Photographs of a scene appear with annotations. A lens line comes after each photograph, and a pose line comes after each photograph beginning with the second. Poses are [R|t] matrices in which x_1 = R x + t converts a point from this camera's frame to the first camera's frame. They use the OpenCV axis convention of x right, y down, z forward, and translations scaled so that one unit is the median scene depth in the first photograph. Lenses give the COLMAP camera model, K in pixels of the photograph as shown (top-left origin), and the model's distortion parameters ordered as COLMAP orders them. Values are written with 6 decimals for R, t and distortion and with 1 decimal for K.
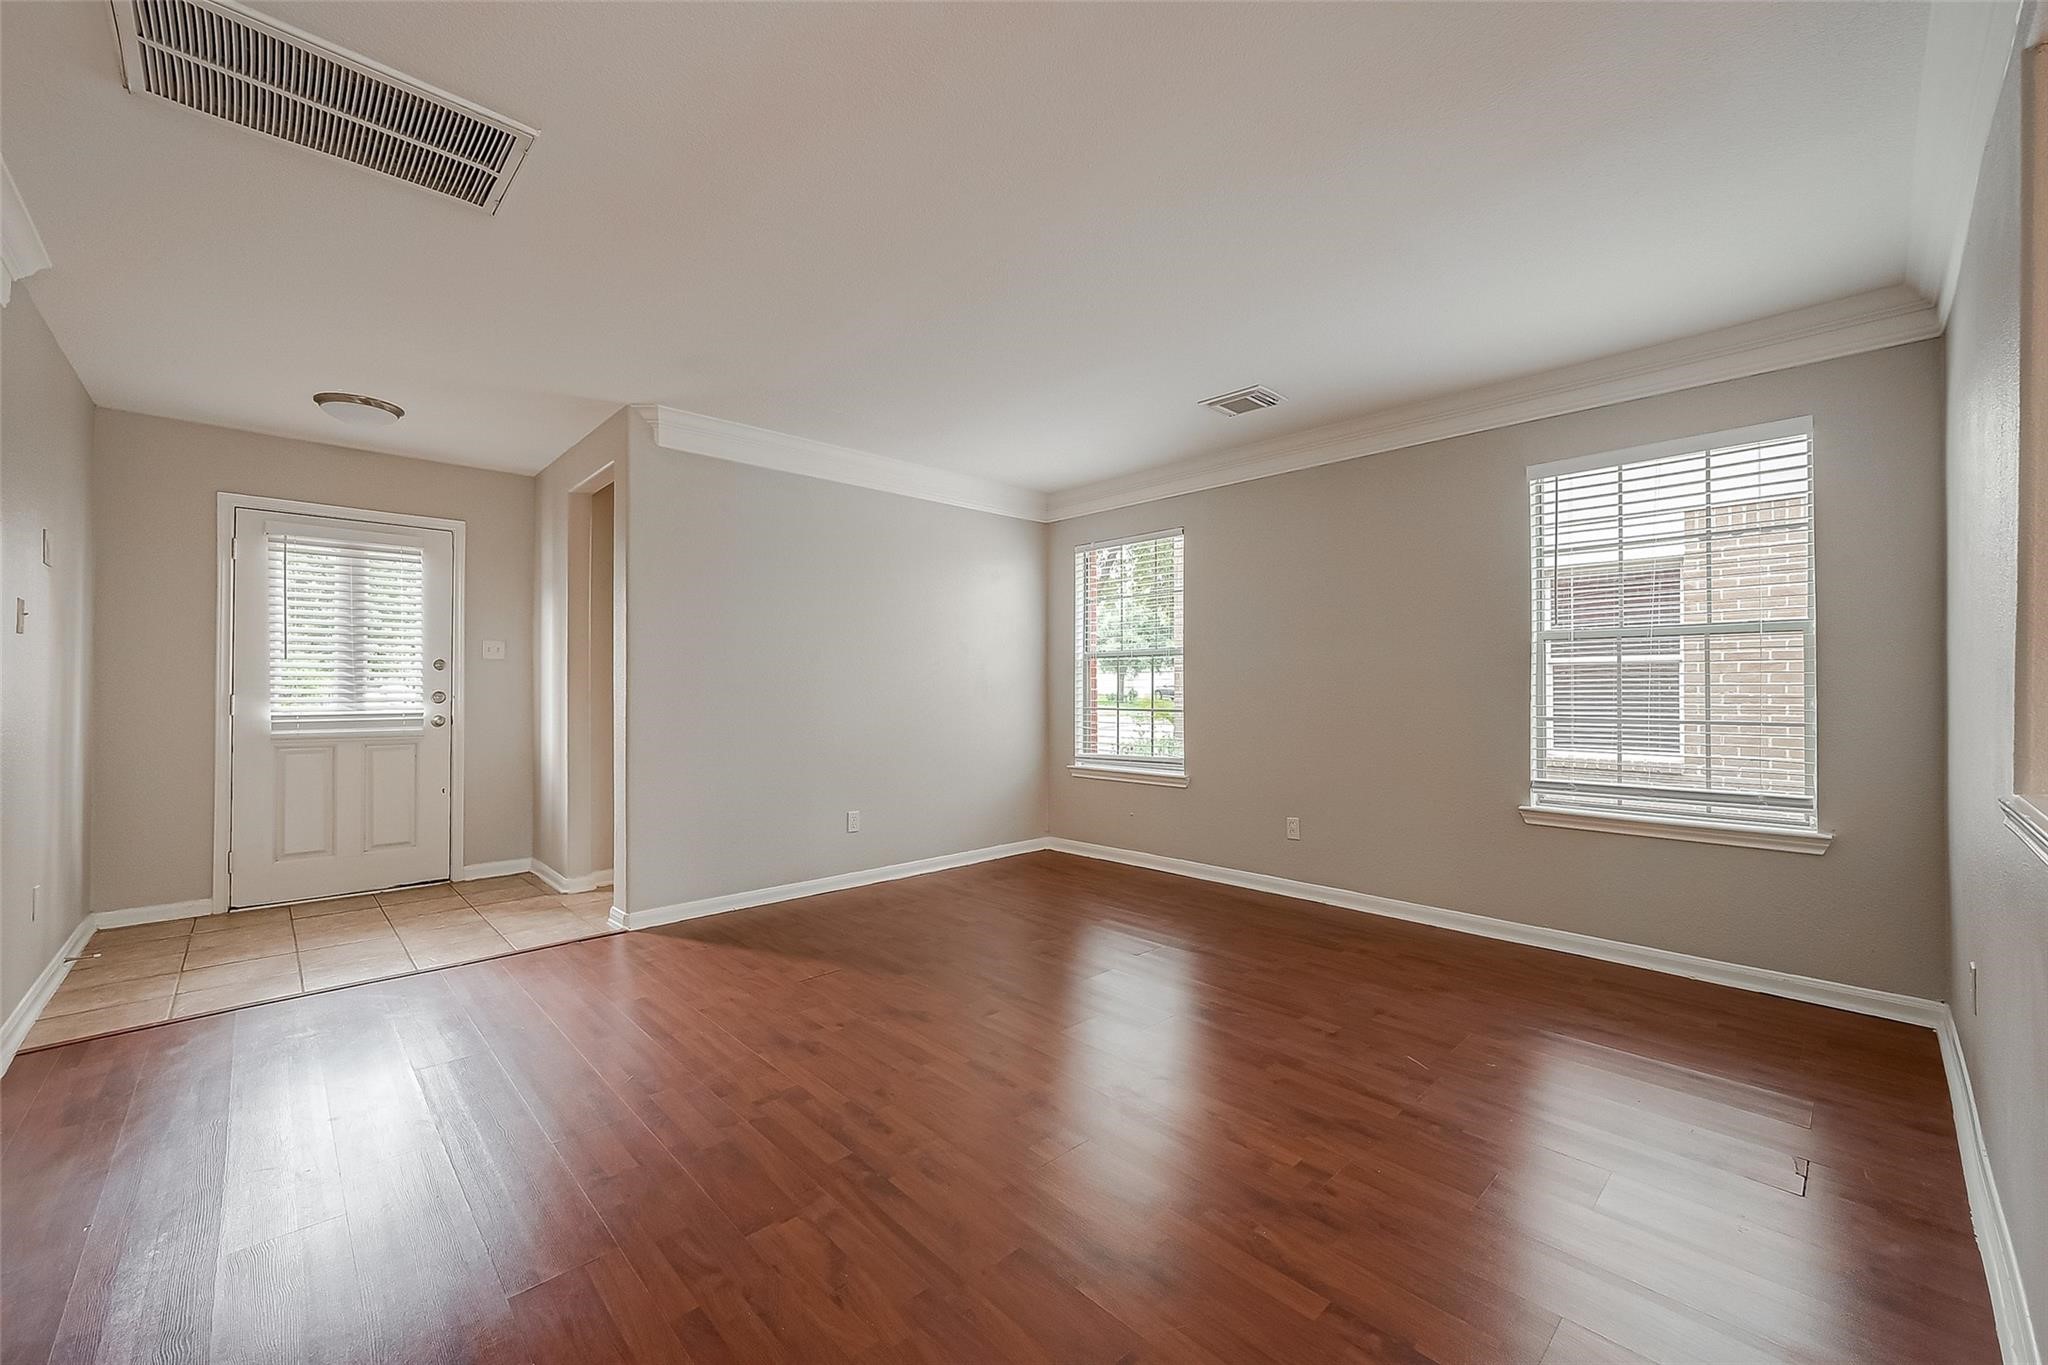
lens RADIAL K [[806.9, 0, 1027.3], [0, 806.9, 681.8], [0, 0, 1]] dist [-0.000808, -0.000247]
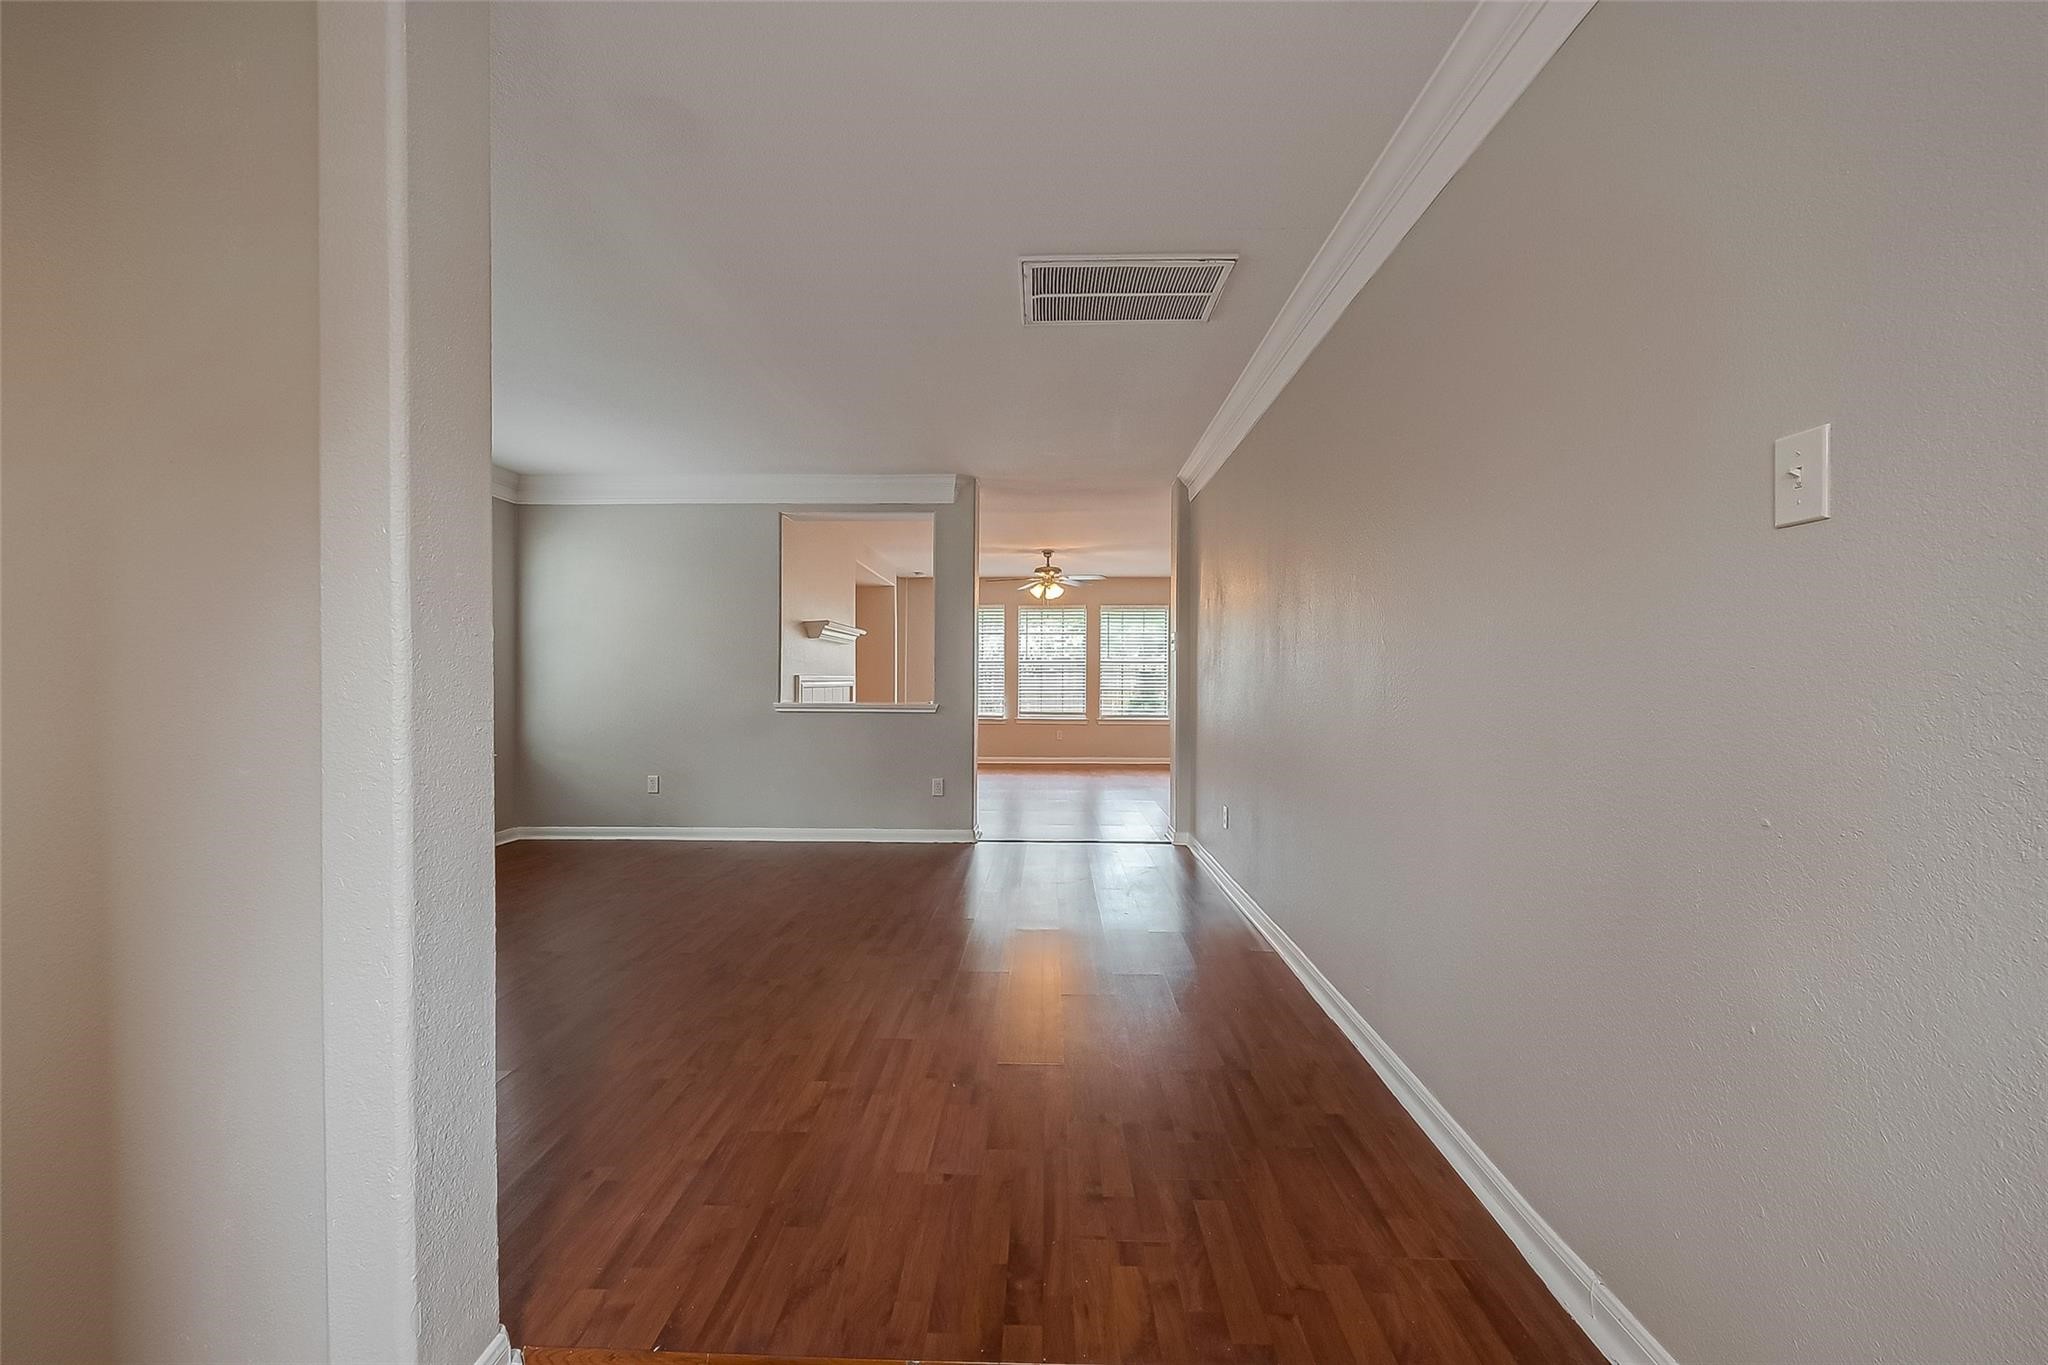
lens RADIAL K [[806.9, 0, 1027.3], [0, 806.9, 681.8], [0, 0, 1]] dist [-0.000808, -0.000247]
pose [[-0.704561, -0.002769, 0.709638, -0.899902], [-0.006449, 0.999976, -0.002501, 0.014127], [-0.709614, -0.006339, -0.704562, 1.089956]]
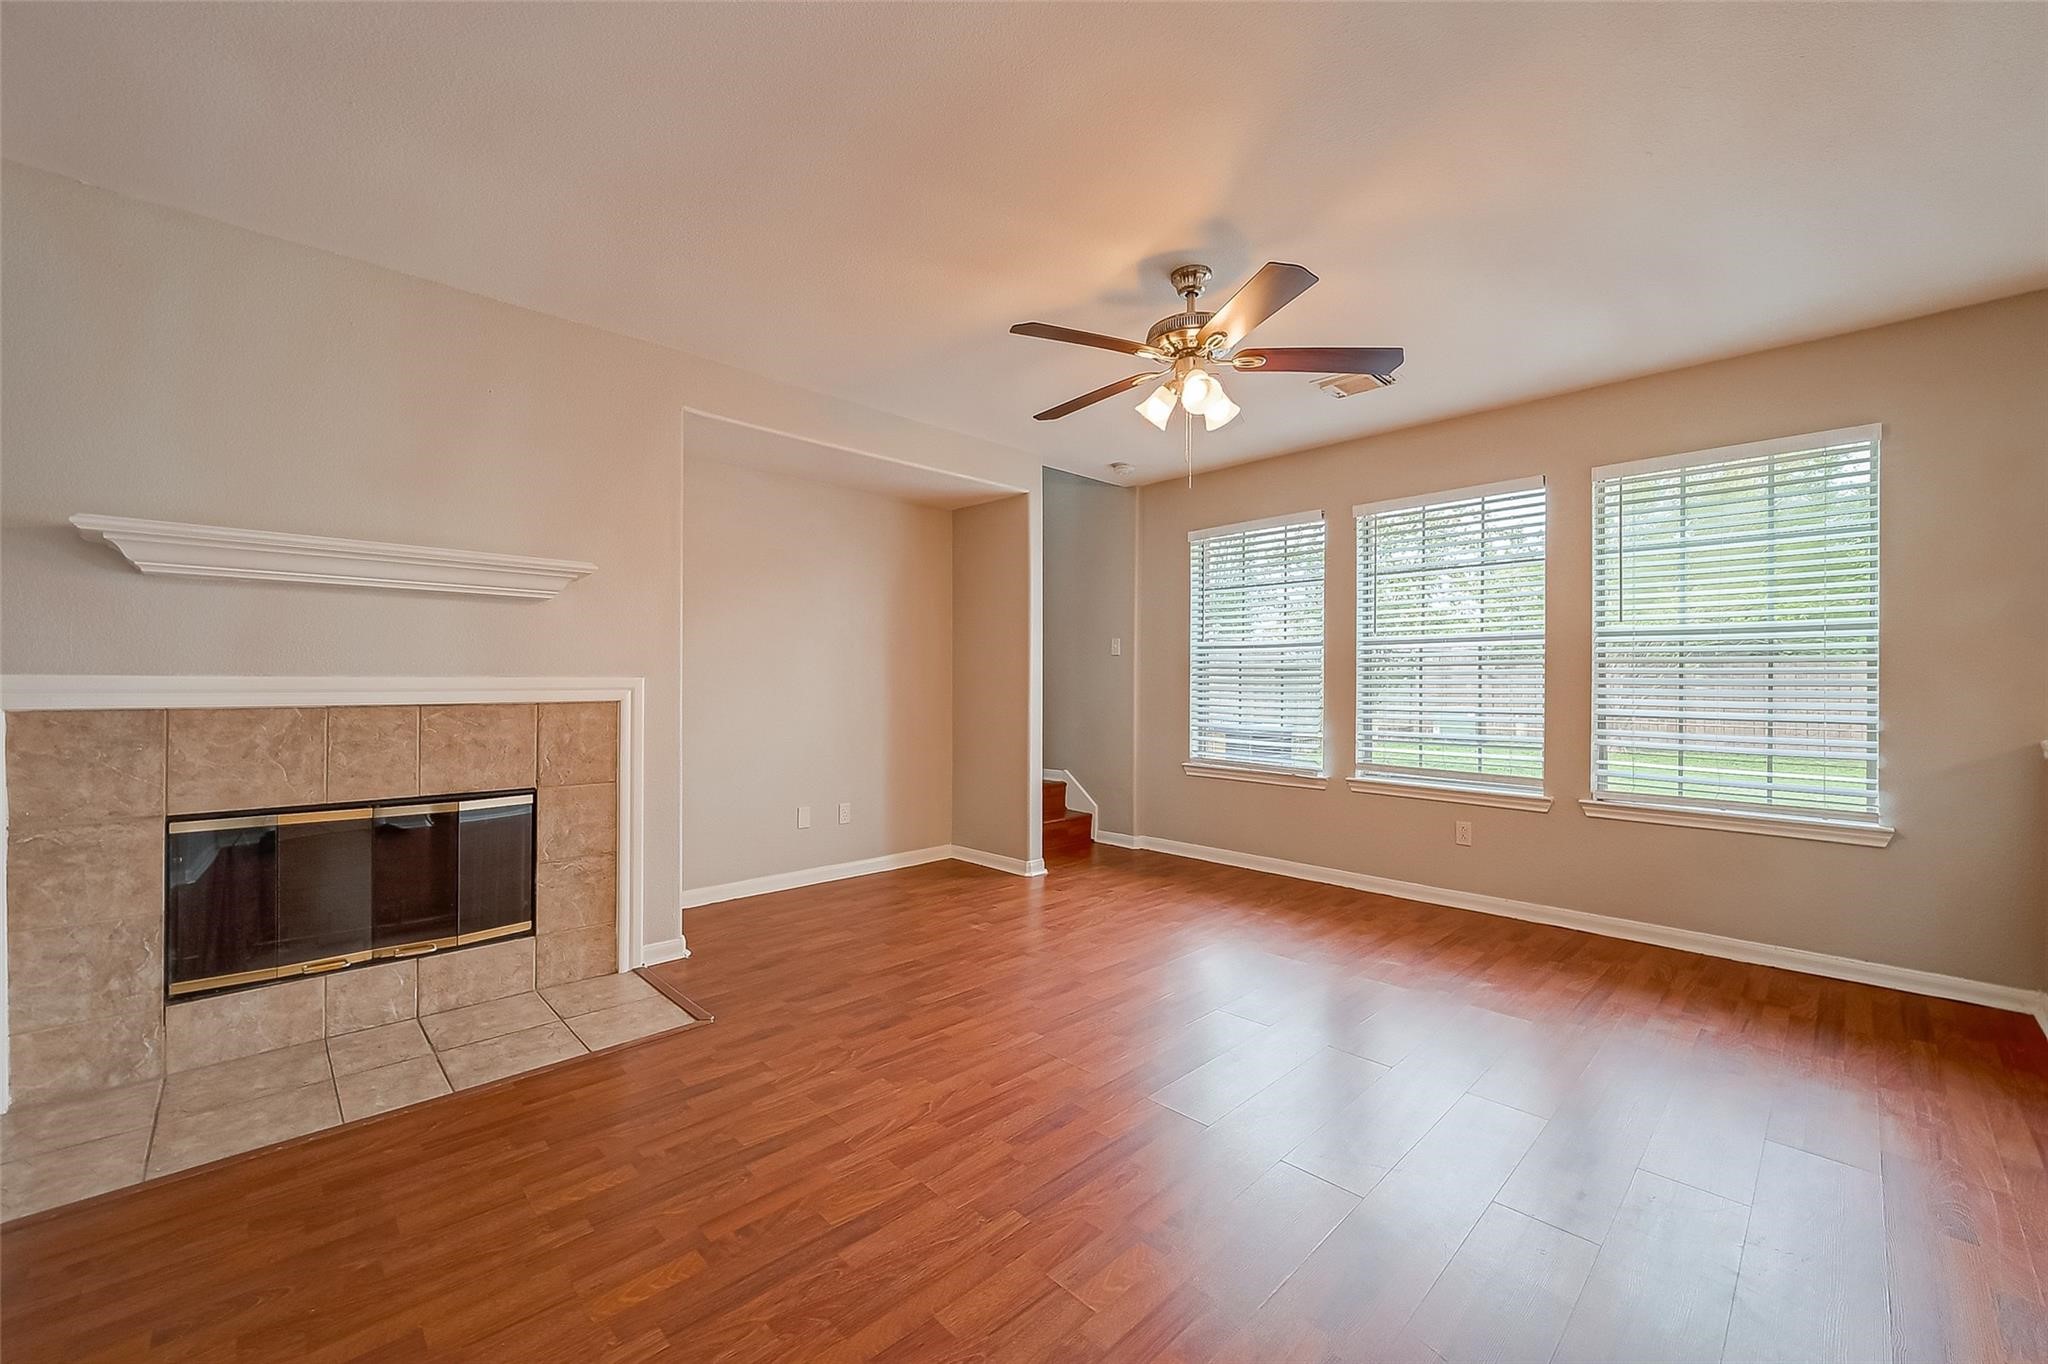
lens RADIAL K [[806.9, 0, 1027.3], [0, 806.9, 681.3], [0, 0, 1]] dist [-0.000808, -0.000247]
pose [[-0.007534, -0.001203, 0.999971, -0.027690], [-0.009294, 0.999956, 0.001133, -0.003497], [-0.999928, -0.009285, -0.007544, -0.412125]]
